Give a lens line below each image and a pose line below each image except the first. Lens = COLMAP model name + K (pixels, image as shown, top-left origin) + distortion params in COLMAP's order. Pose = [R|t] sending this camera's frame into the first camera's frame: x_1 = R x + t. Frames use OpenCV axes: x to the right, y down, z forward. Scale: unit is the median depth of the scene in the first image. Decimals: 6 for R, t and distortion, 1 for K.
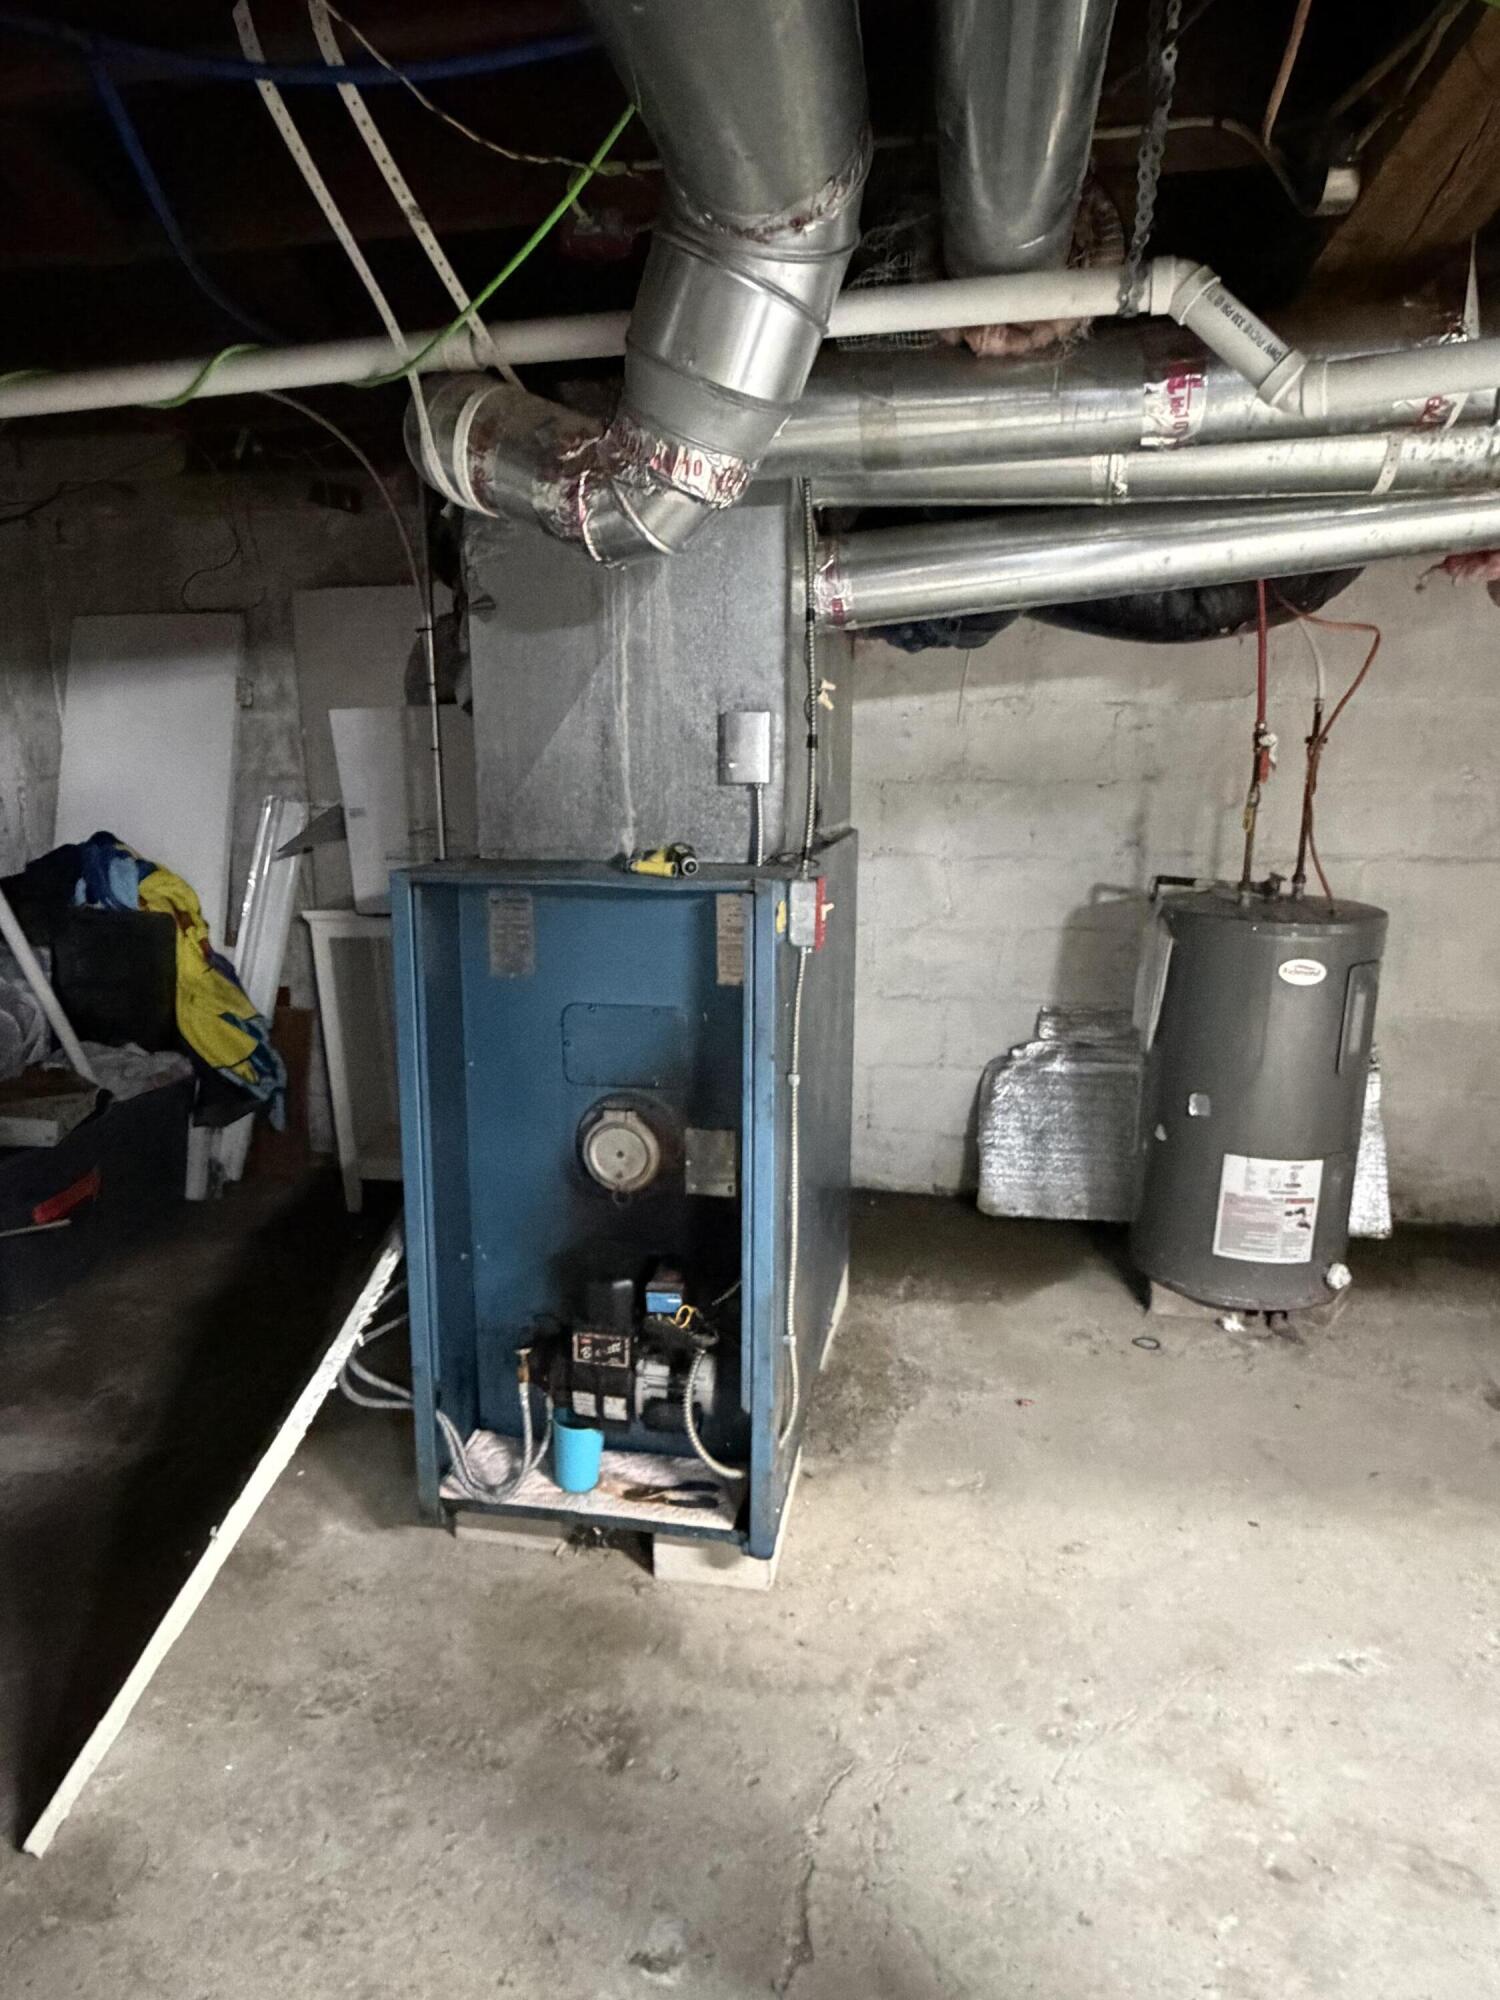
lens RADIAL K [[1256.0, 0, 747.8], [0, 1256.0, 1017.3], [0, 0, 1]] dist [-0.009191, 0.004383]
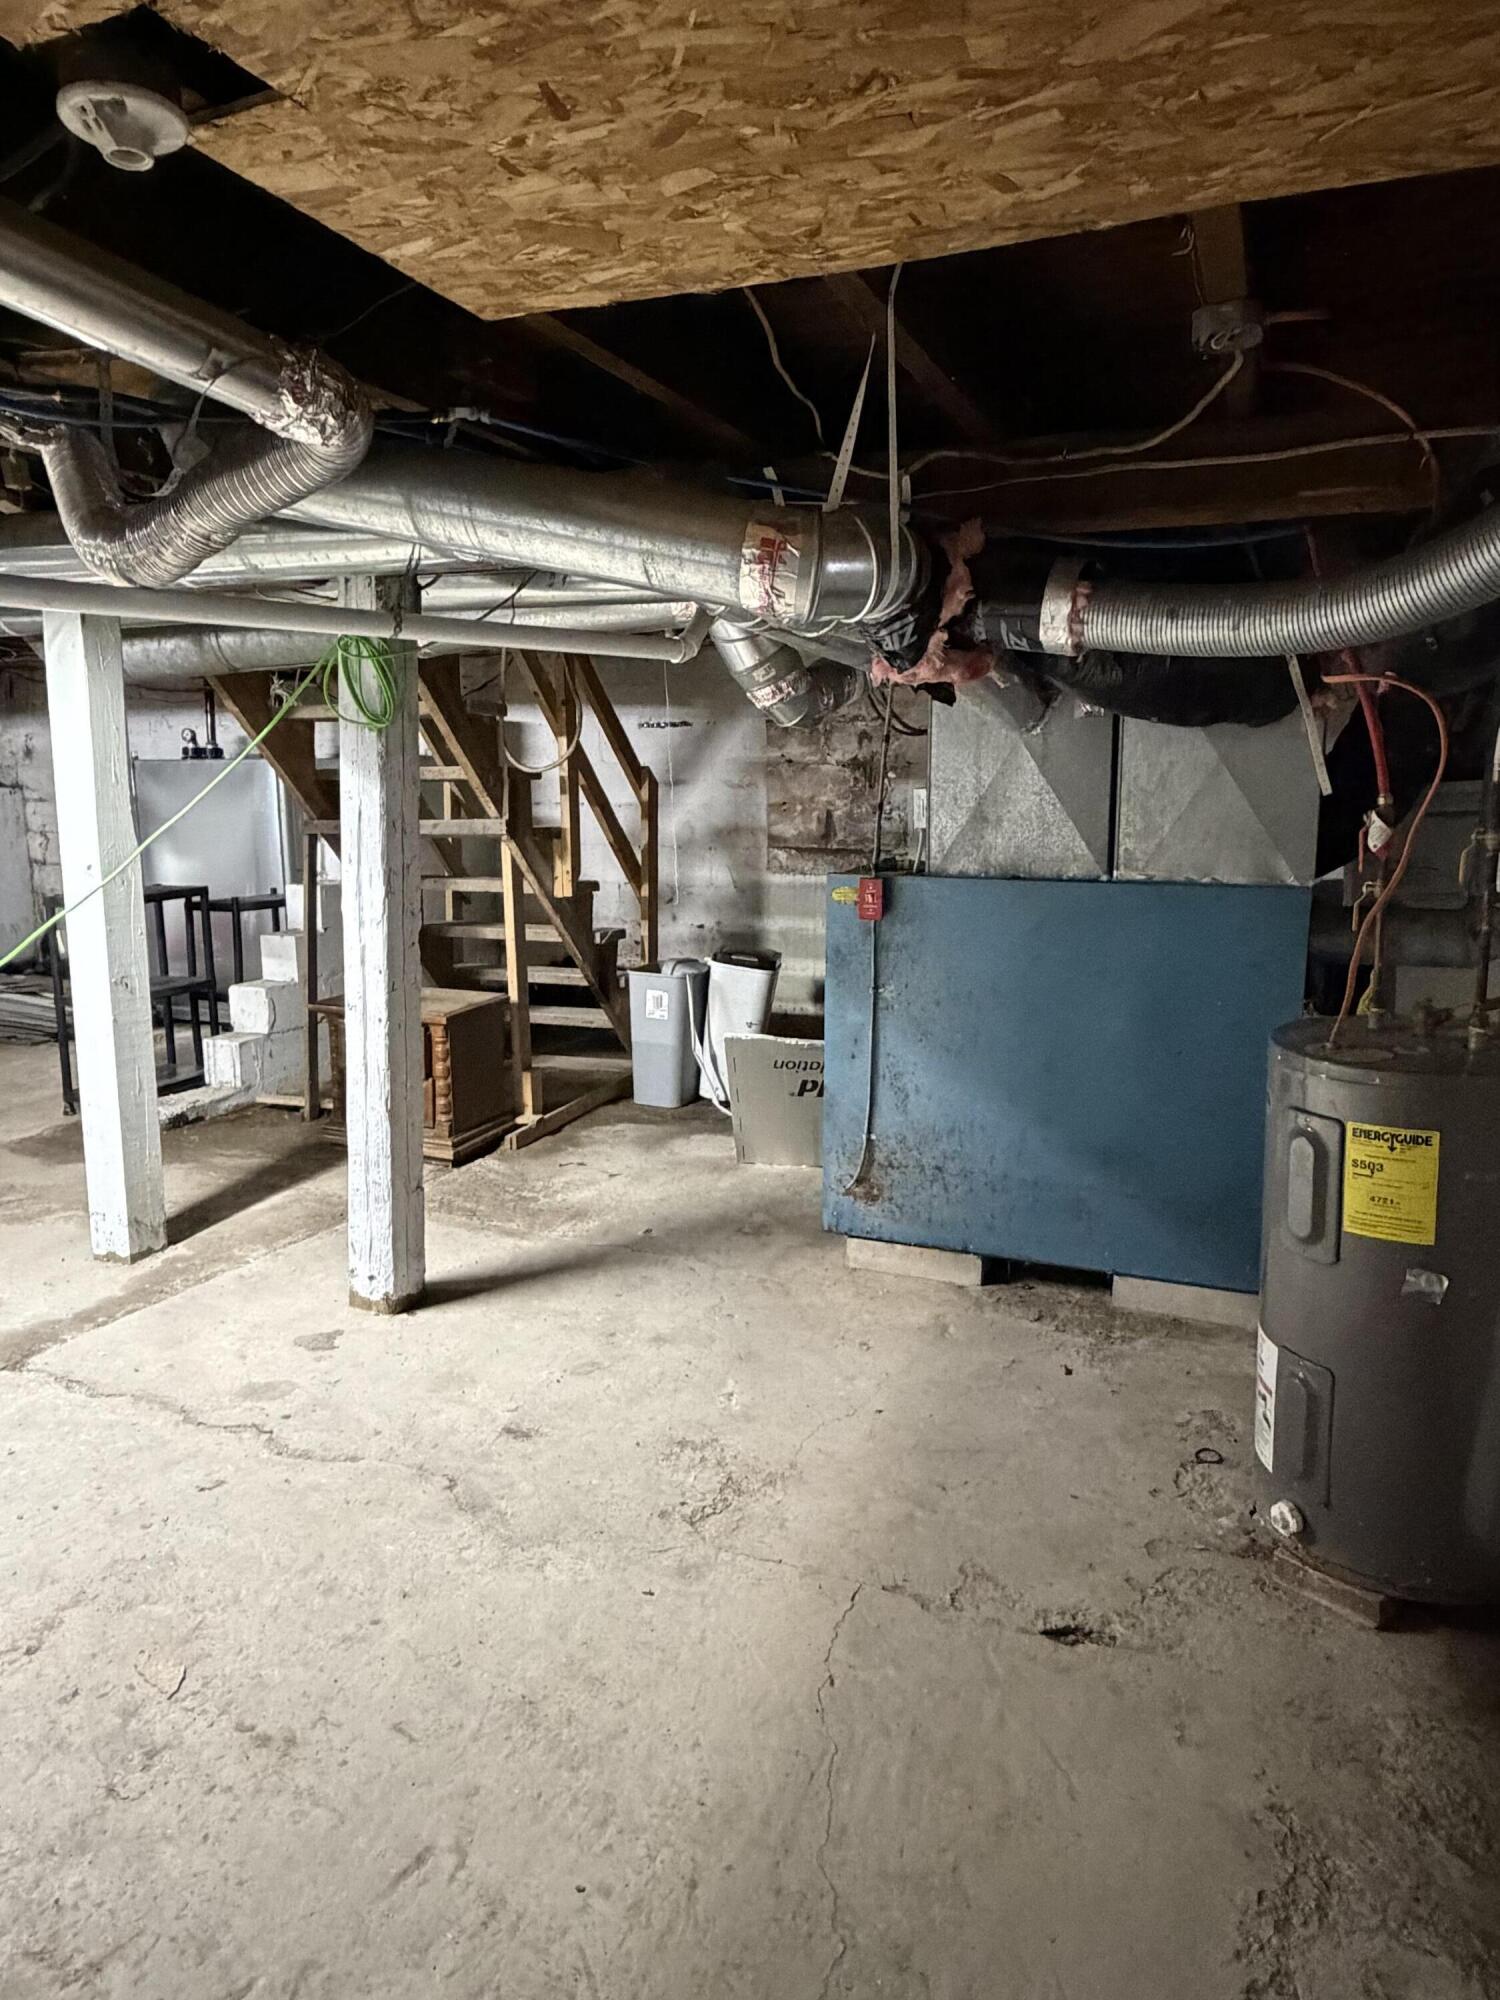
lens RADIAL K [[1289.1, 0, 756.0], [0, 1289.1, 992.2], [0, 0, 1]] dist [-0.000980, -0.001058]
pose [[-0.189568, 0.166935, -0.967573, 1.234127], [-0.201903, 0.957754, 0.204798, -0.197339], [0.960884, 0.234179, -0.147855, 0.724240]]
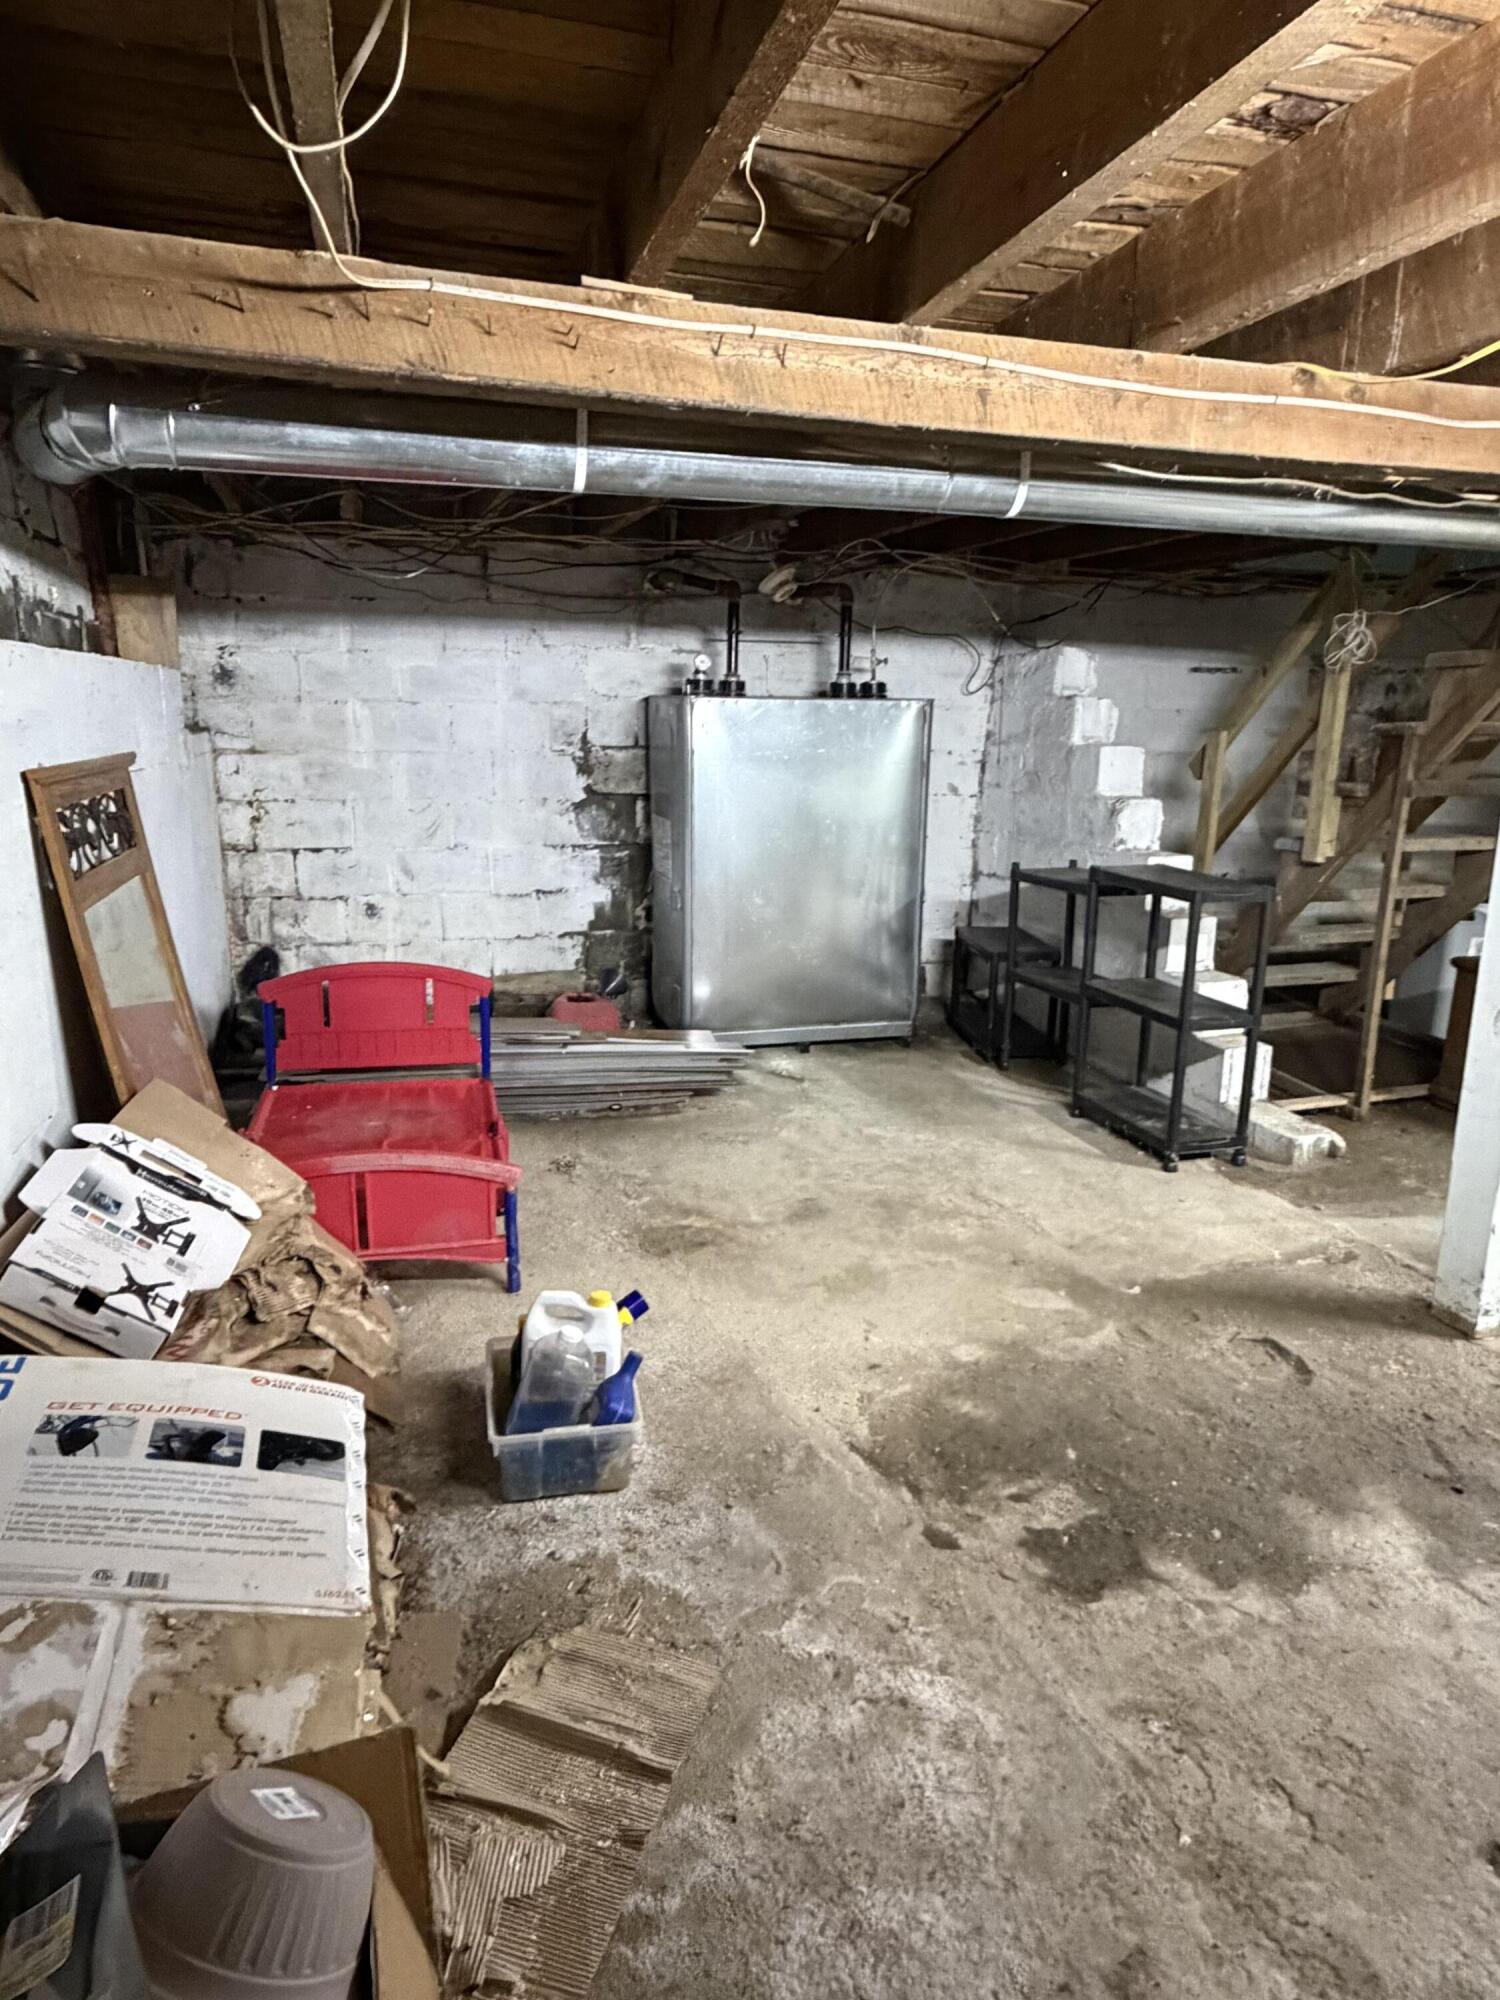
lens RADIAL K [[1256.0, 0, 735.8], [0, 1256.0, 1000.8], [0, 0, 1]] dist [-0.009191, 0.004383]
pose [[0.440599, 0.214485, -0.871705, 0.634365], [-0.199106, 0.970201, 0.138083, 0.264200], [0.875345, 0.112723, 0.470175, -1.534494]]
